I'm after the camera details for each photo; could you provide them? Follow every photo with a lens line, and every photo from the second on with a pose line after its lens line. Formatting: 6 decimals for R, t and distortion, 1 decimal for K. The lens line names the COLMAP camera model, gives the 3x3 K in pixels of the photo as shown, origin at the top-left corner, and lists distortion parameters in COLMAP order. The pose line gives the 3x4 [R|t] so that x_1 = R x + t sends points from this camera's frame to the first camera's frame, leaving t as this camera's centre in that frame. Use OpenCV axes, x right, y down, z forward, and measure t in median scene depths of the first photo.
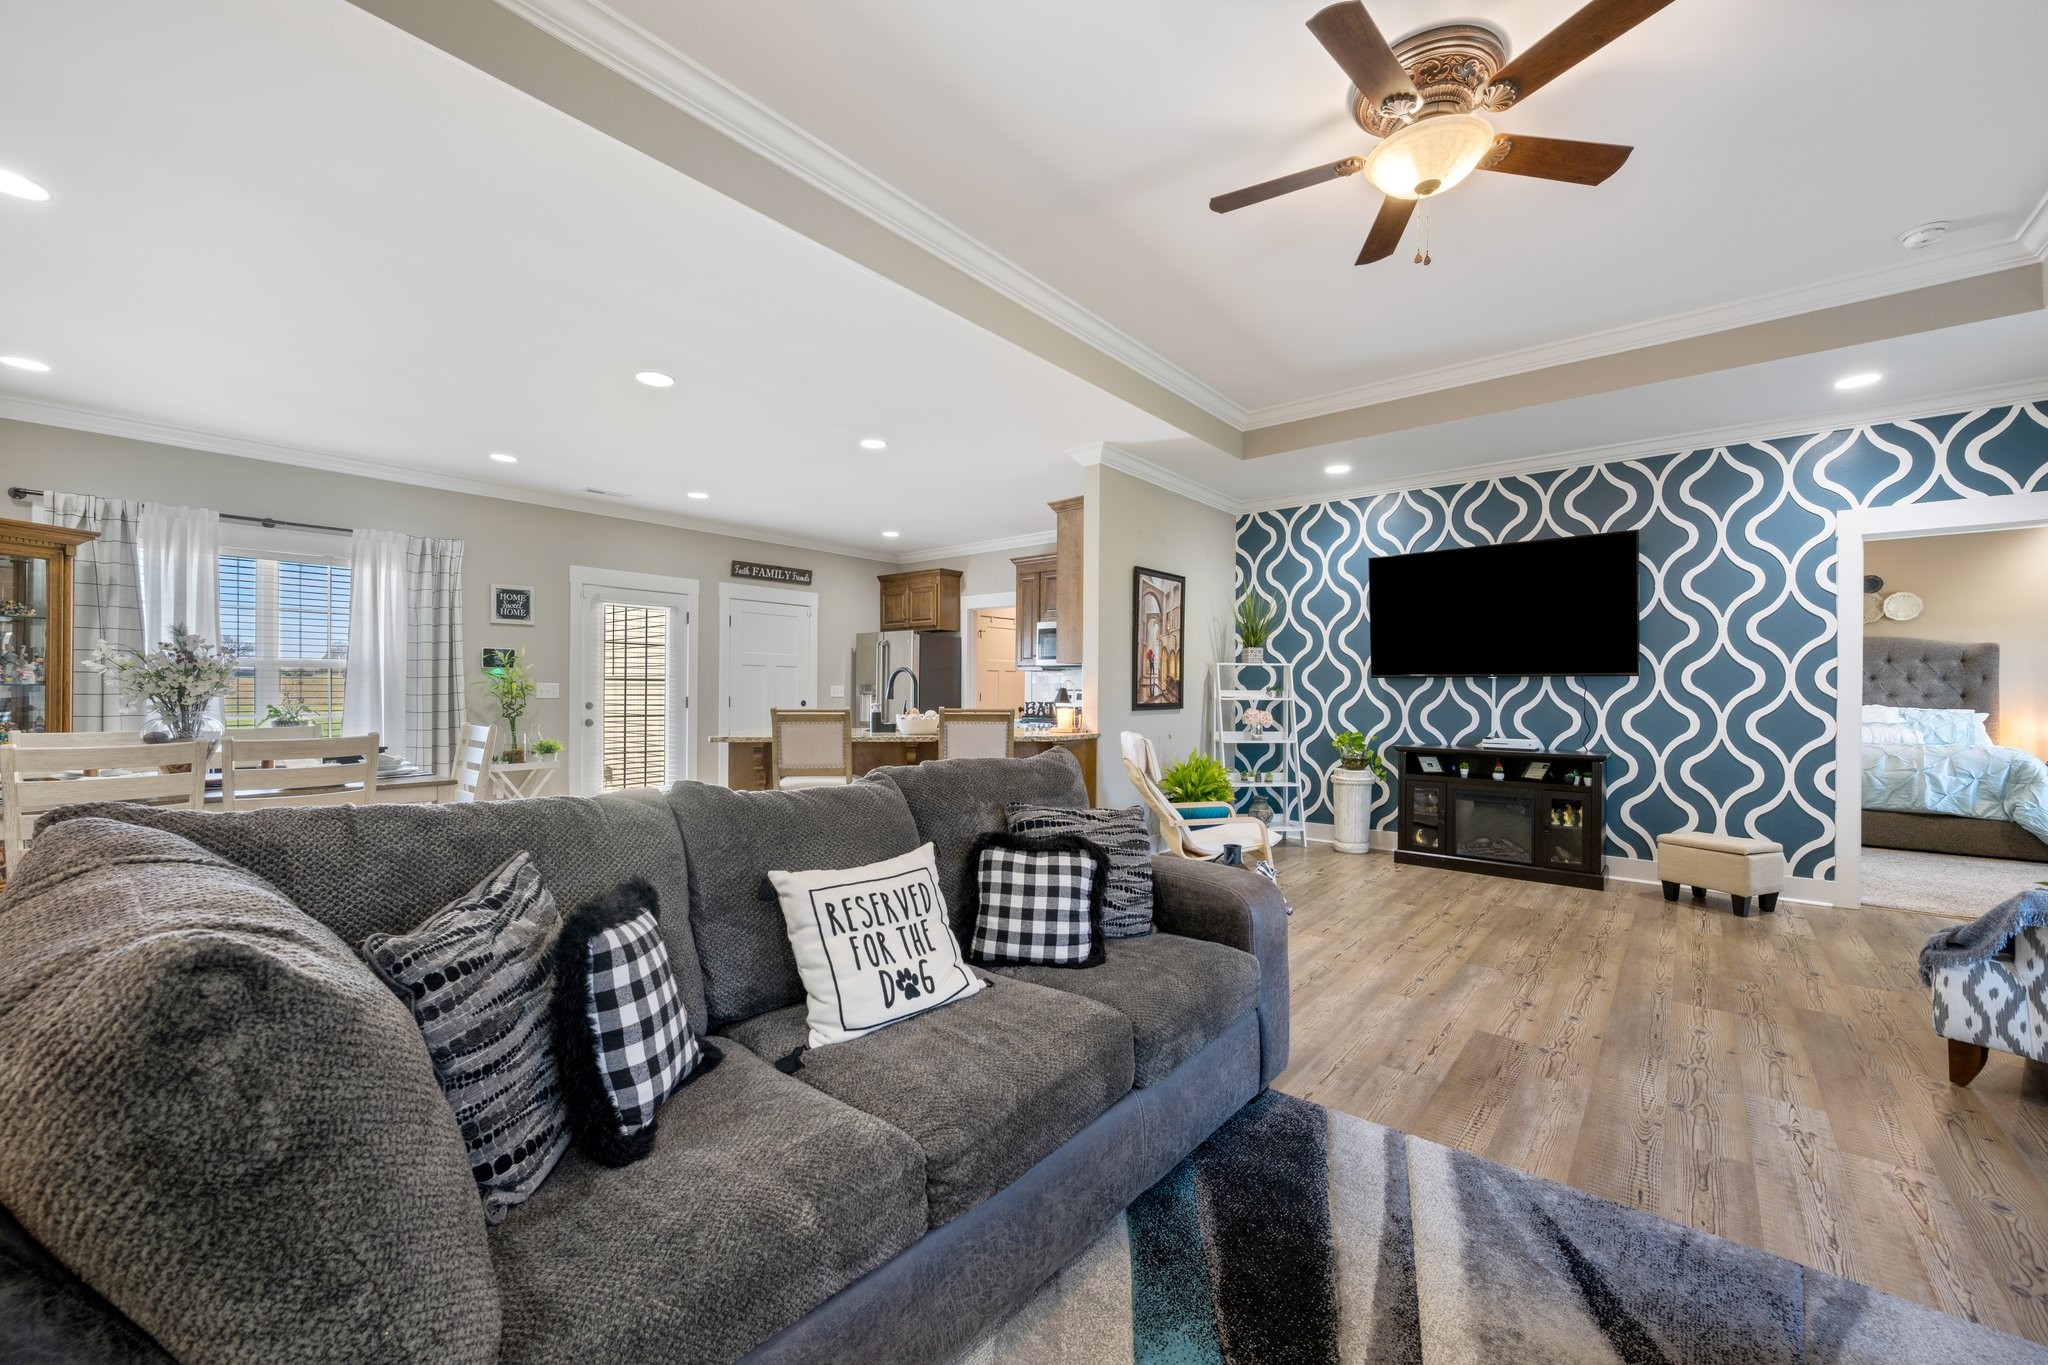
lens RADIAL K [[809.2, 0, 1032.2], [0, 809.2, 689.4], [0, 0, 1]] dist [-0.003685, 0.001496]
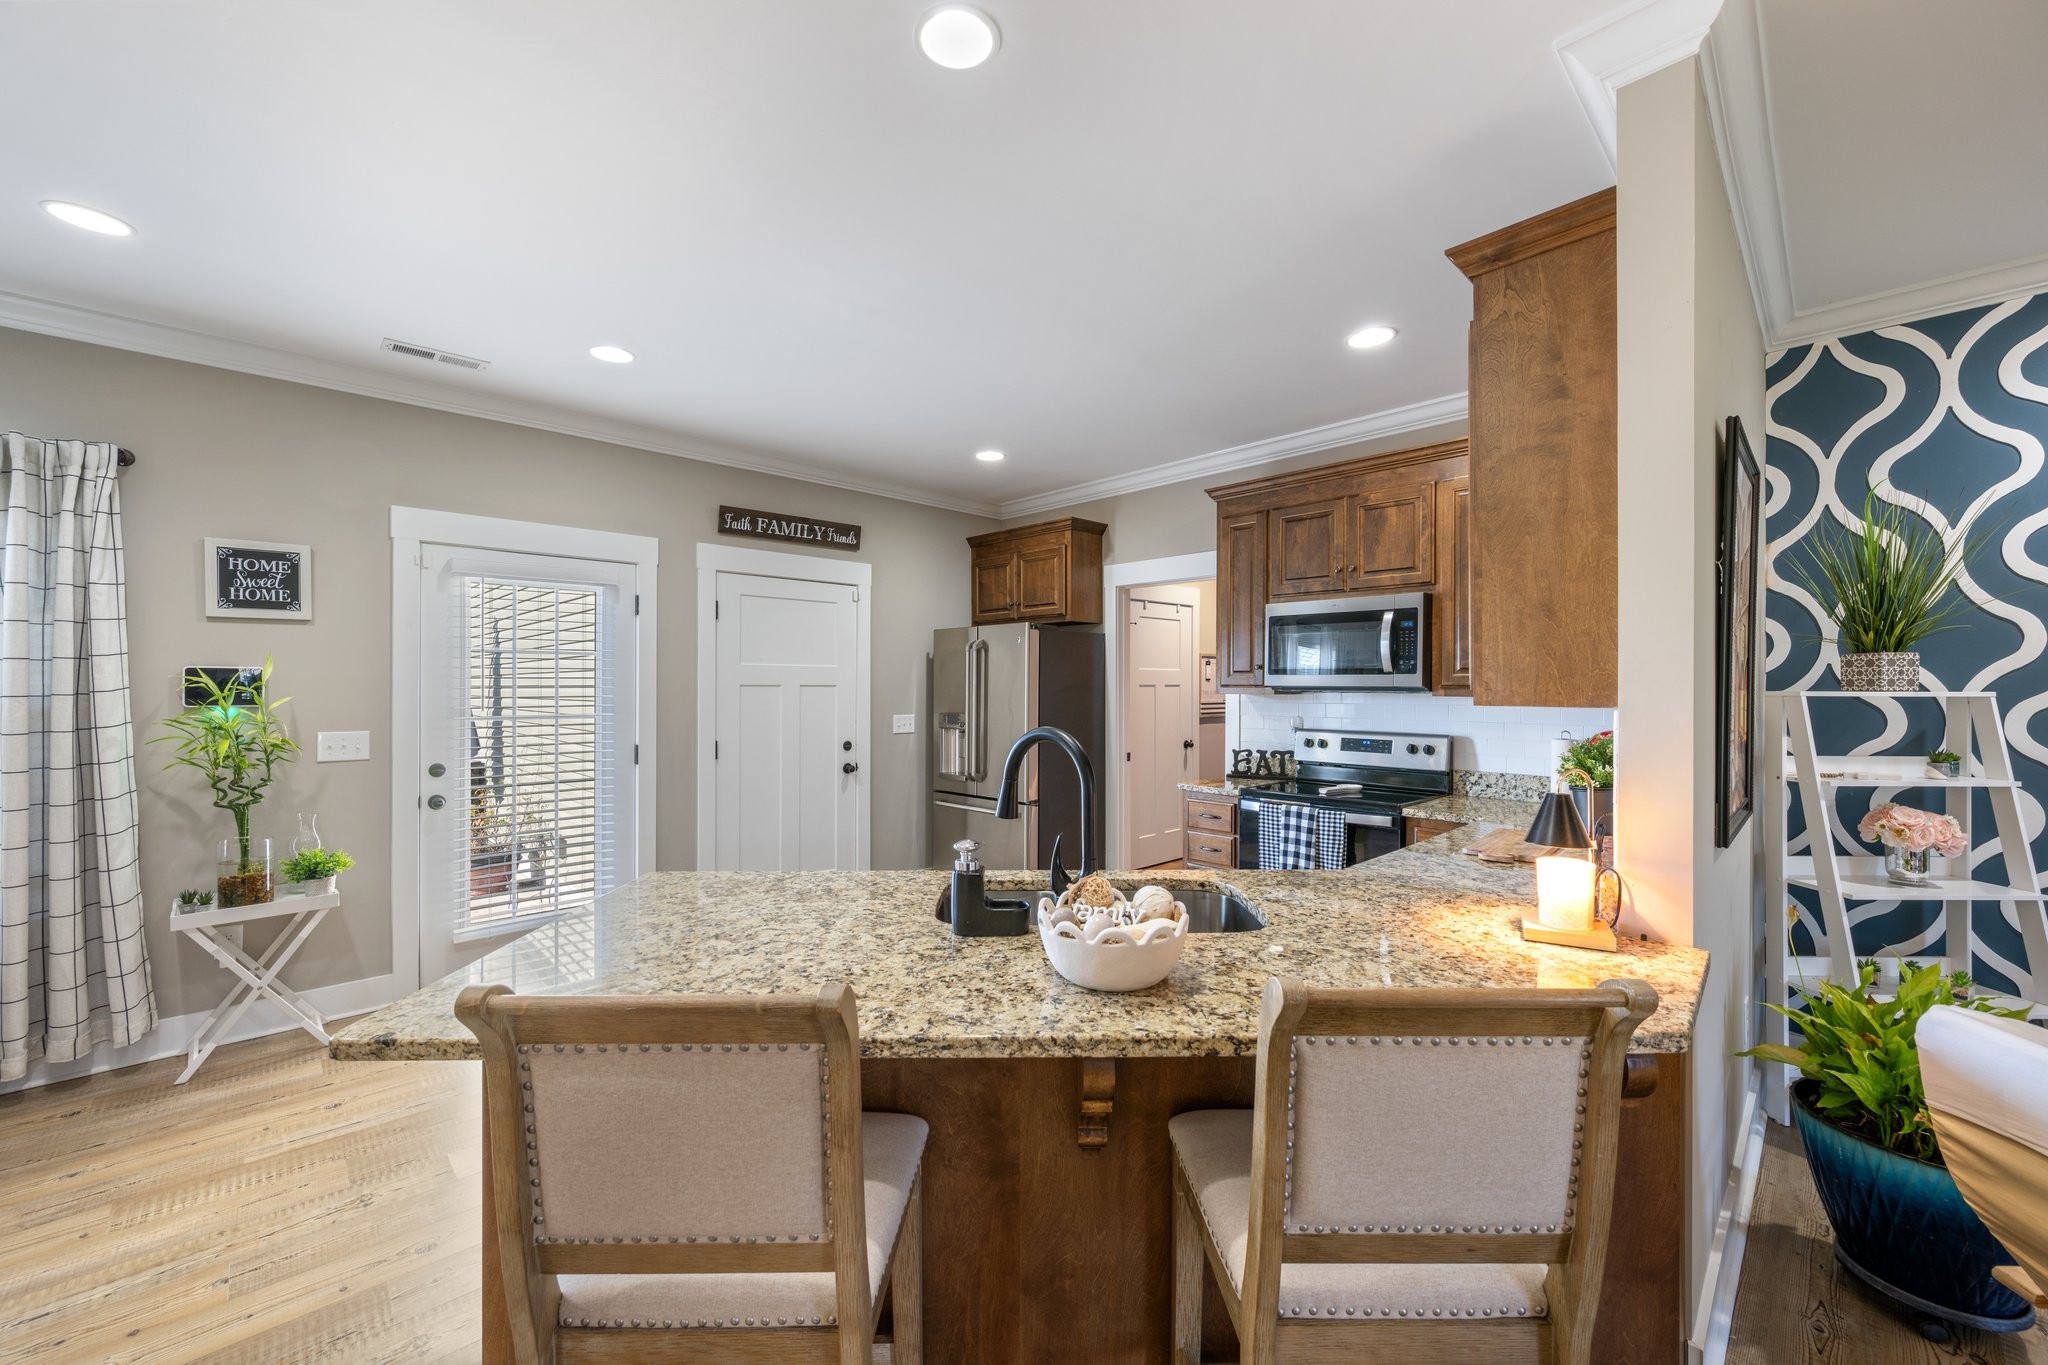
lens RADIAL K [[809.2, 0, 1031.5], [0, 809.2, 682.0], [0, 0, 1]] dist [-0.003685, 0.001496]
pose [[0.994127, -0.004721, -0.108121, -0.105362], [0.004473, 0.999987, -0.002542, -0.037045], [0.108131, 0.002043, 0.994135, 0.542189]]
